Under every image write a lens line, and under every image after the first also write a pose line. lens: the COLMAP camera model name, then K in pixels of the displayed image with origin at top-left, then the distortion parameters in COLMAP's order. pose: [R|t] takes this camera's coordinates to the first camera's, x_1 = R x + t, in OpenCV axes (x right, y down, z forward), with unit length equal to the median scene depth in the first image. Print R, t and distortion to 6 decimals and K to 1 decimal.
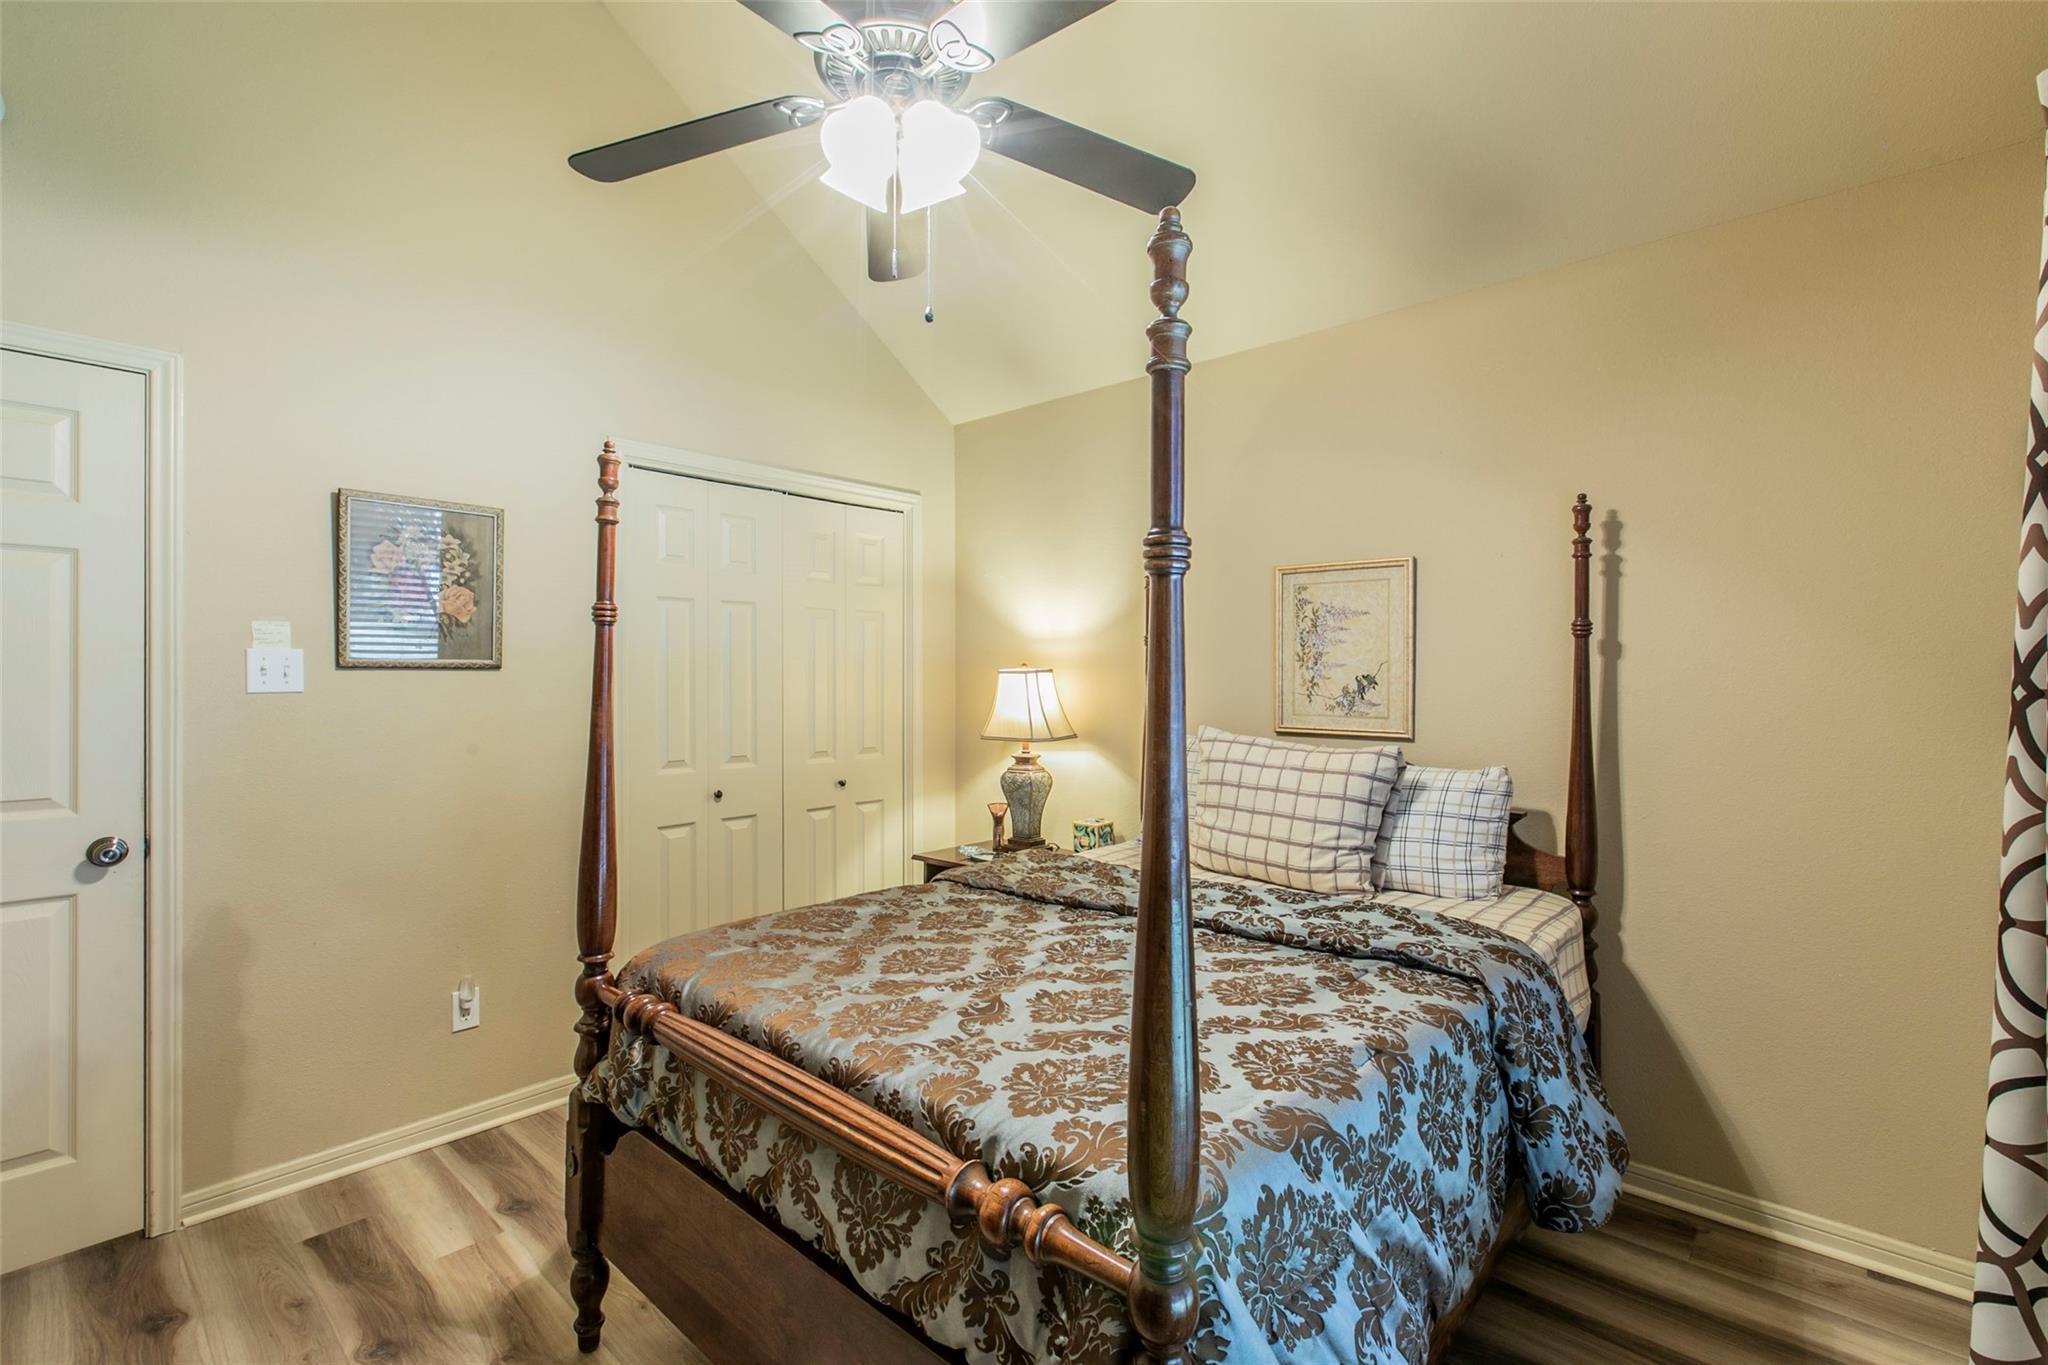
lens RADIAL K [[922.2, 0, 1028.4], [0, 922.2, 675.7], [0, 0, 1]] dist [0.002793, -0.001121]
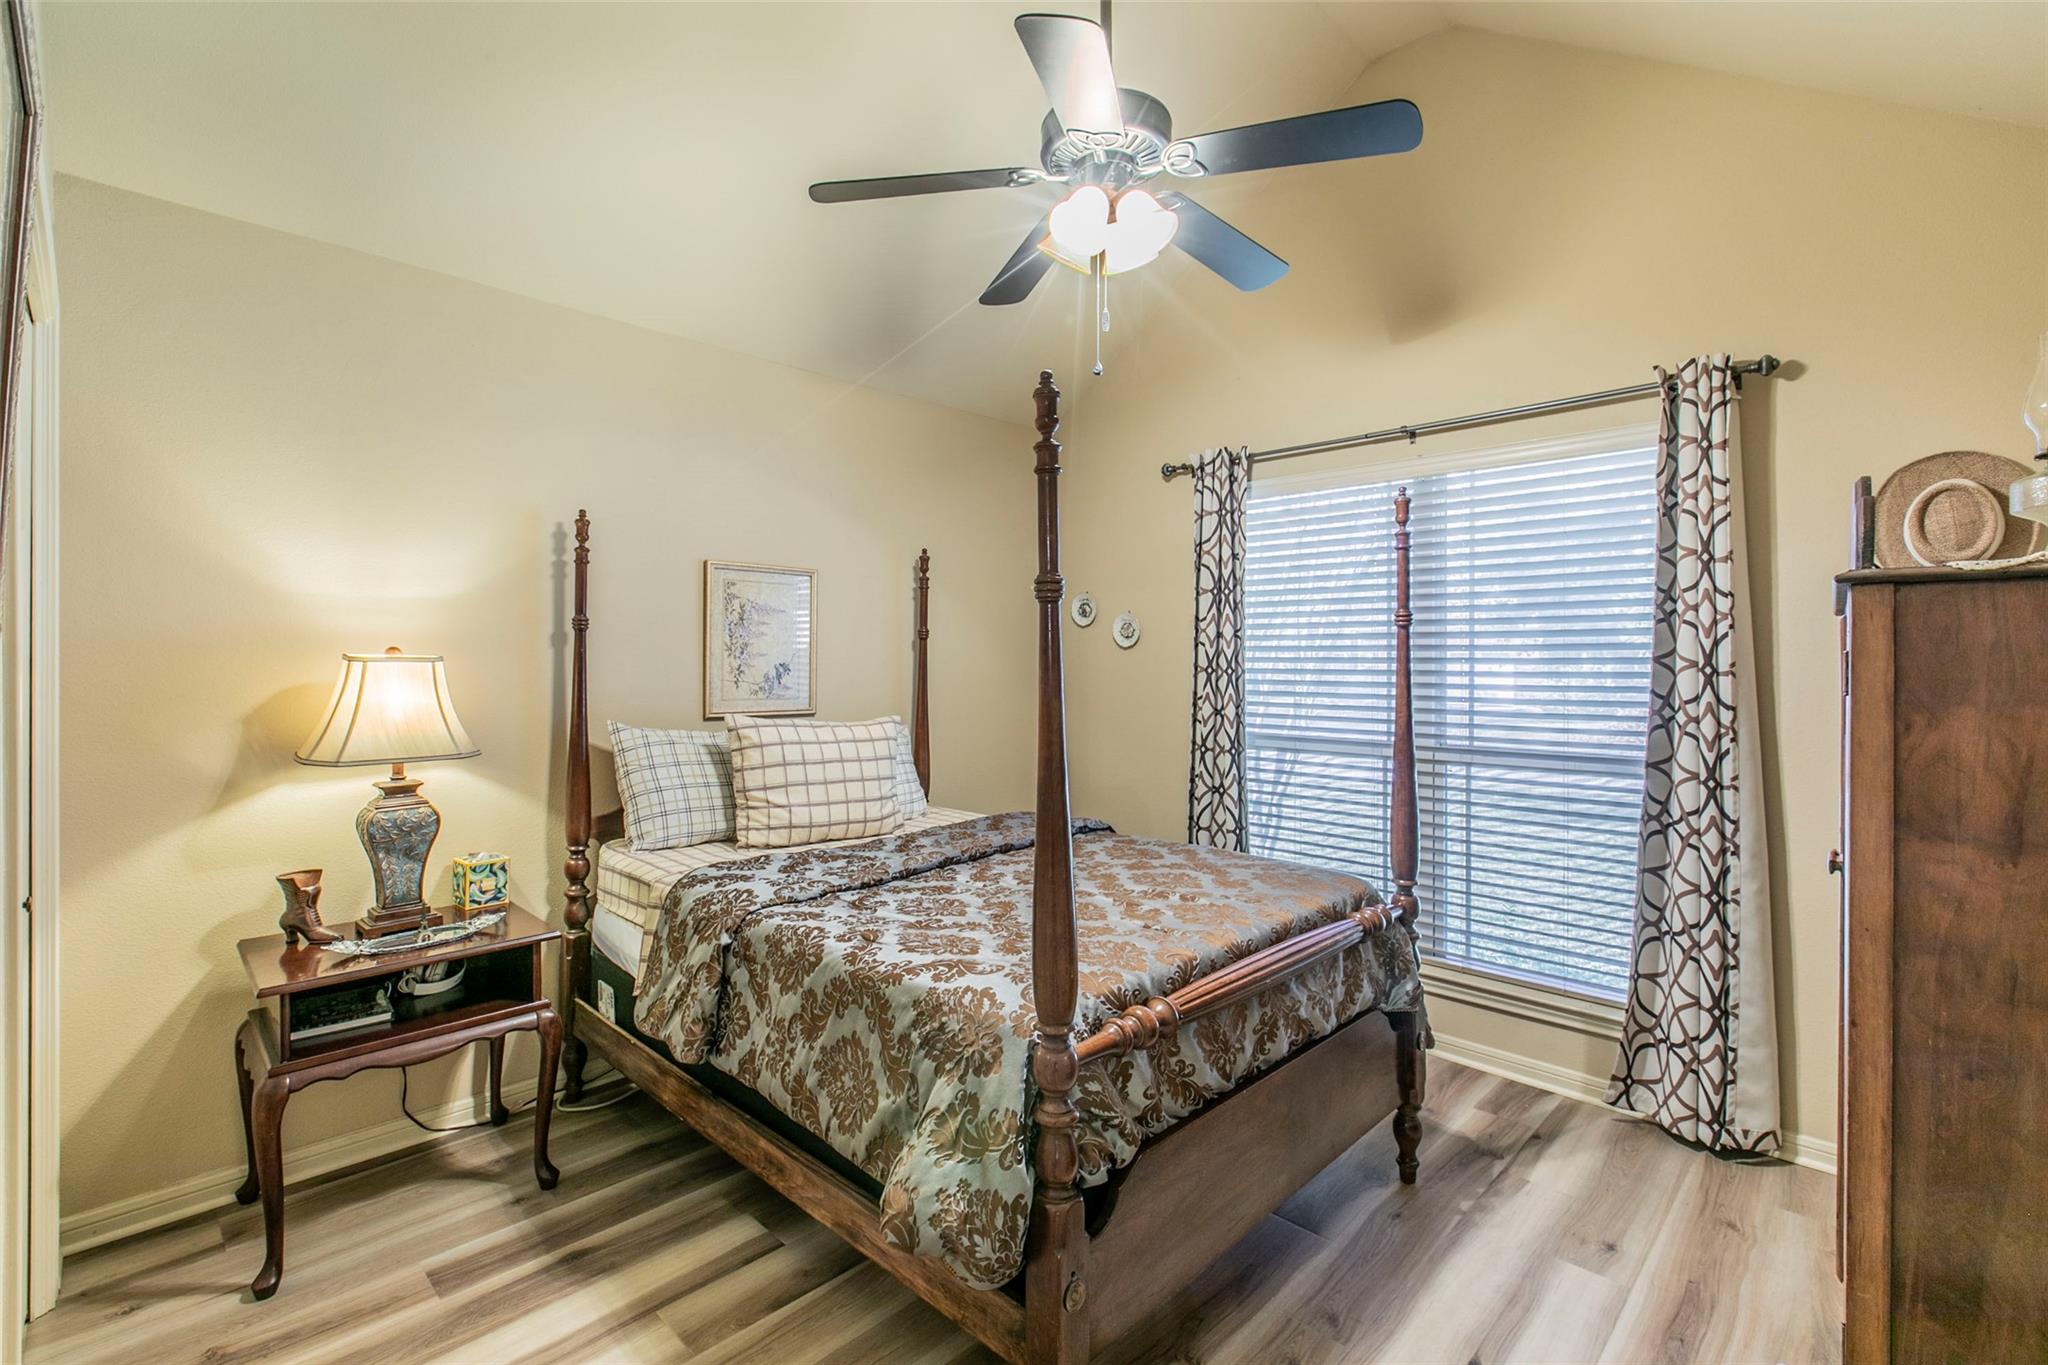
lens RADIAL K [[922.2, 0, 1028.4], [0, 922.2, 679.1], [0, 0, 1]] dist [0.002793, -0.001121]
pose [[0.051491, -0.028095, 0.998278, -0.795819], [-0.010292, 0.999536, 0.028661, -0.017525], [-0.998620, -0.011750, 0.051178, 0.608089]]
